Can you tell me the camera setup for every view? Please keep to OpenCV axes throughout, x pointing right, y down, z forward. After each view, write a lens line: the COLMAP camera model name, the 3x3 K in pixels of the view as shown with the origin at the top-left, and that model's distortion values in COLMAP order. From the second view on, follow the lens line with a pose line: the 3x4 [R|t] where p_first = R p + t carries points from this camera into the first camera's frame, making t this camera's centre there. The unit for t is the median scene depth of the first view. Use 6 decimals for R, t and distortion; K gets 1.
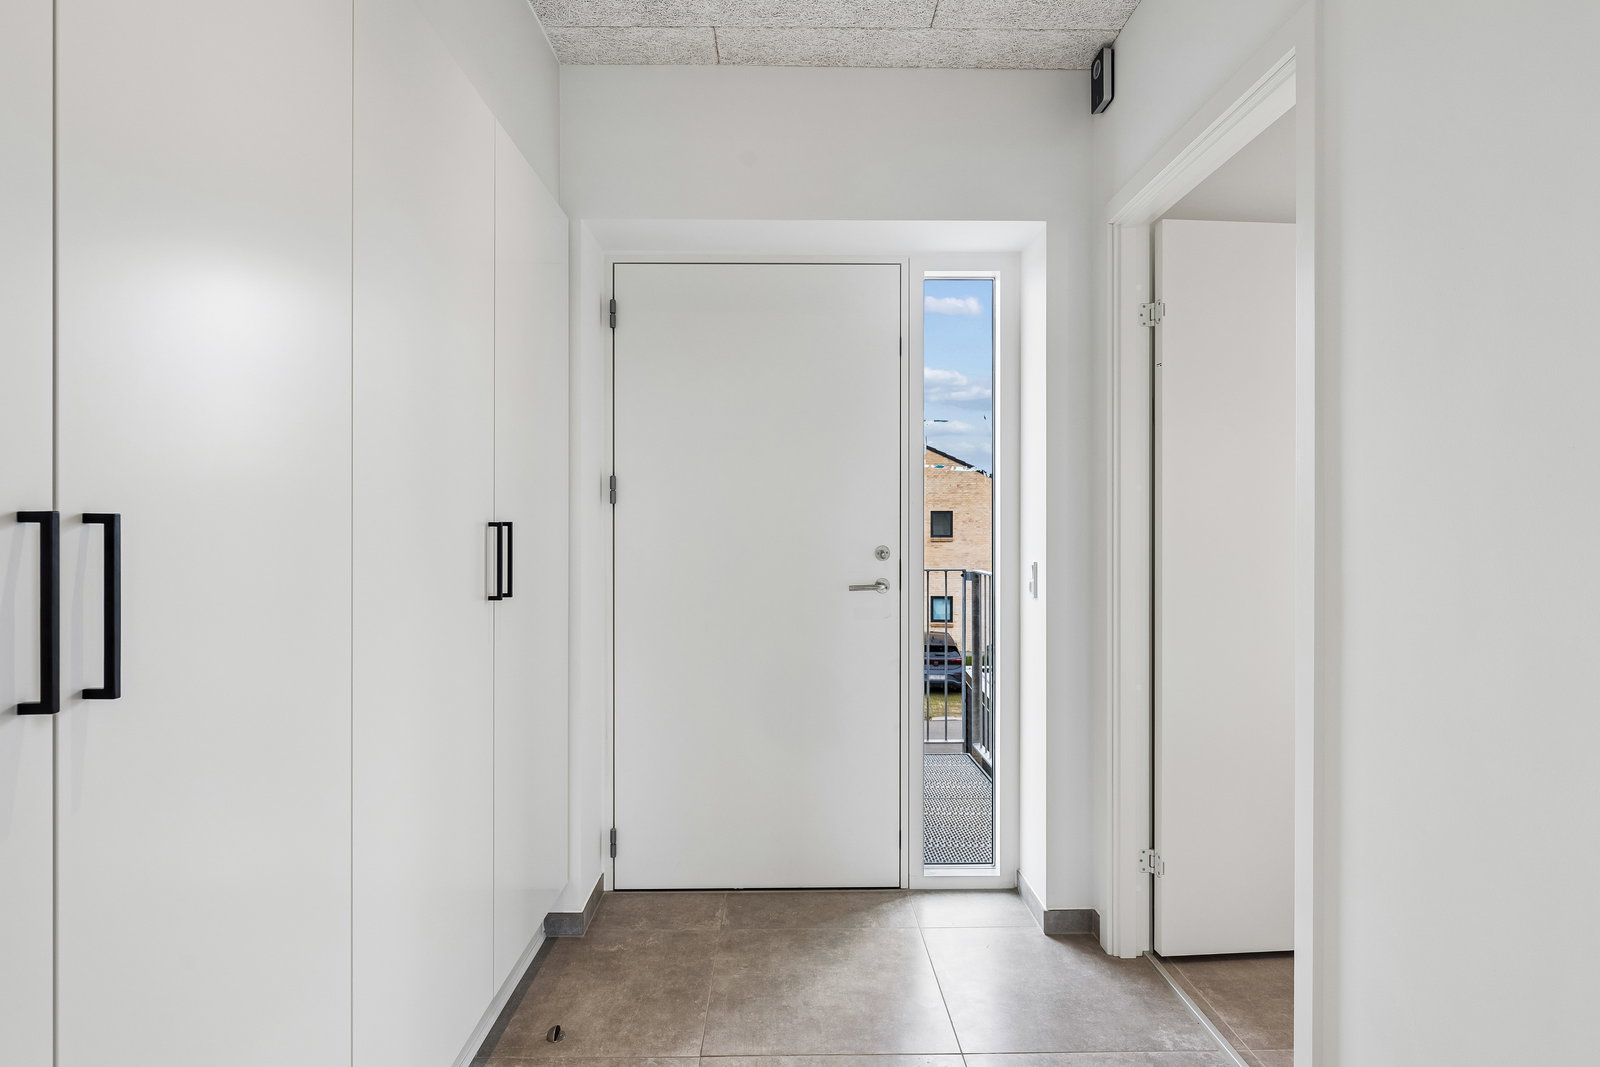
lens RADIAL K [[827.2, 0, 801.1], [0, 827.2, 531.8], [0, 0, 1]] dist [-0.000569, -0.000084]
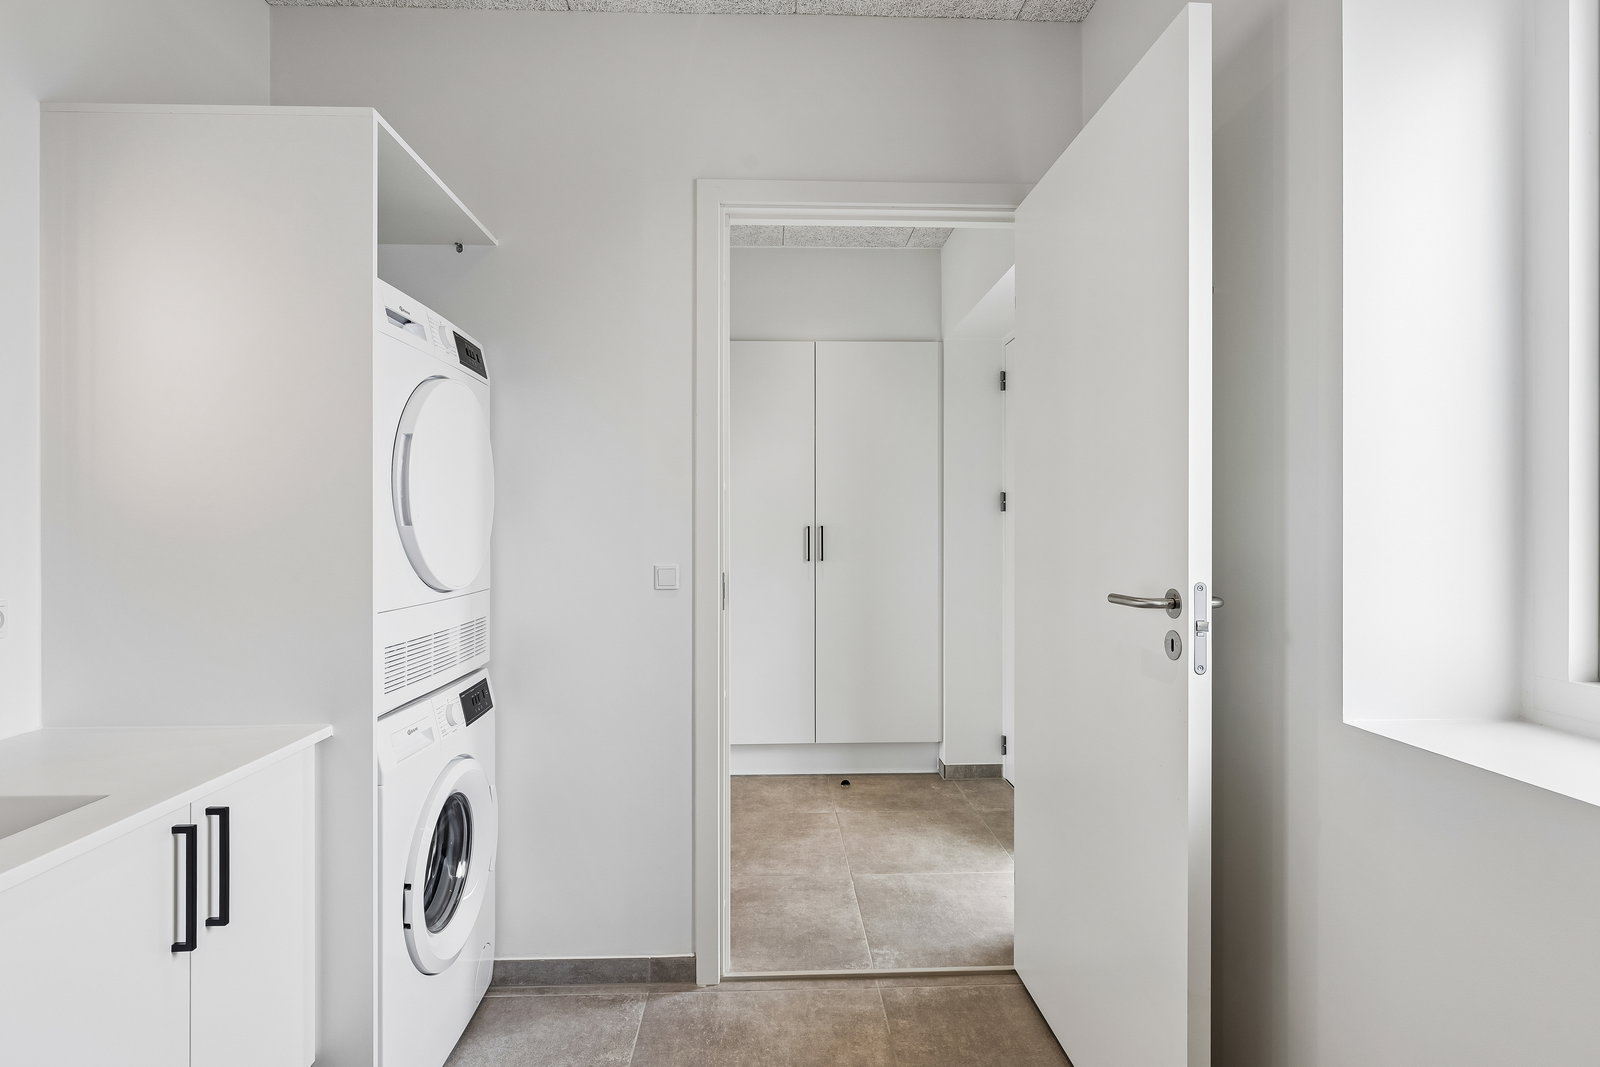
lens RADIAL K [[780.8, 0, 797.6], [0, 780.8, 531.6], [0, 0, 1]] dist [0.000531, 0.000044]
pose [[0.016918, 0.001166, -0.999856, 1.384368], [-0.003380, 0.999994, 0.001109, -0.000688], [0.999851, 0.003361, 0.016922, 0.745325]]
